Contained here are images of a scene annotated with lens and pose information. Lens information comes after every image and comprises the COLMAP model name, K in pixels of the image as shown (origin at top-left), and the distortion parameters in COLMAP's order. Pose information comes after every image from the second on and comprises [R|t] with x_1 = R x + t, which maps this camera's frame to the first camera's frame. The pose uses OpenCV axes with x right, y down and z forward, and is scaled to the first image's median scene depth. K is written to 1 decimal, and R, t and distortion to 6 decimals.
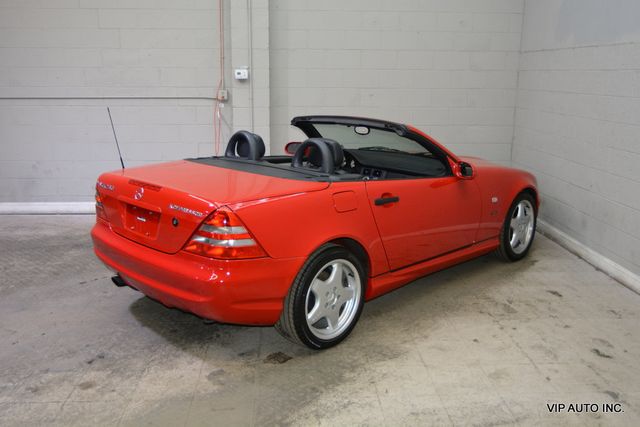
lens RADIAL K [[578.3, 0, 316.0], [0, 578.3, 215.2], [0, 0, 1]] dist [-0.014593, 0.008449]
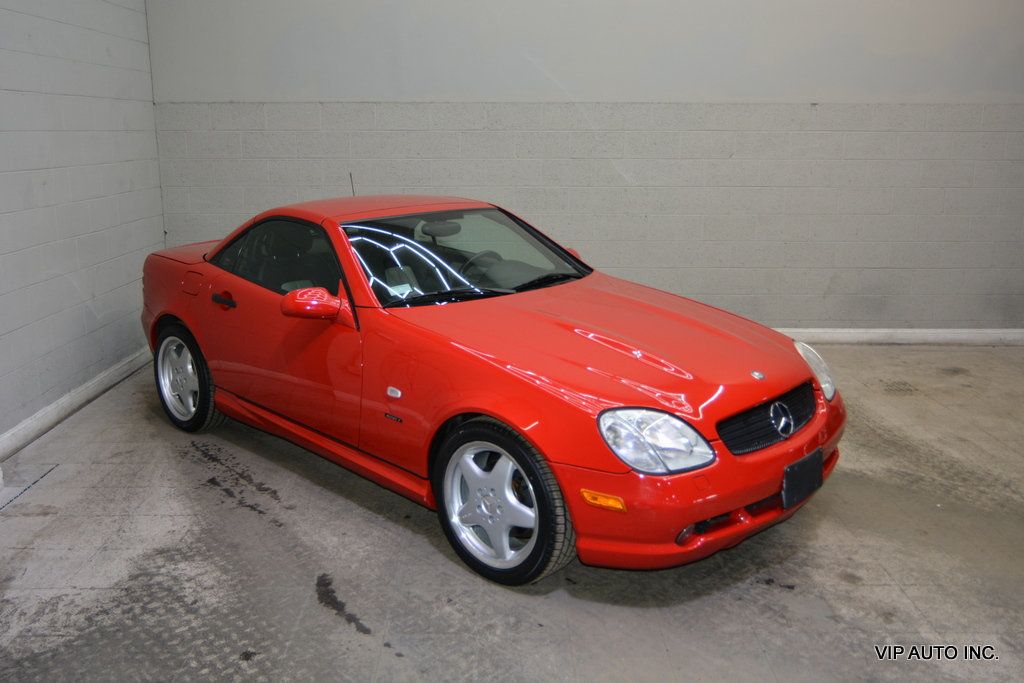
lens RADIAL K [[862.9, 0, 505.1], [0, 862.9, 339.9], [0, 0, 1]] dist [-0.021447, -0.000780]
pose [[0.050123, -0.242651, 0.968818, -1.171421], [0.237518, 0.945103, 0.224423, -0.279270], [-0.970089, 0.218862, 0.105006, 1.047158]]
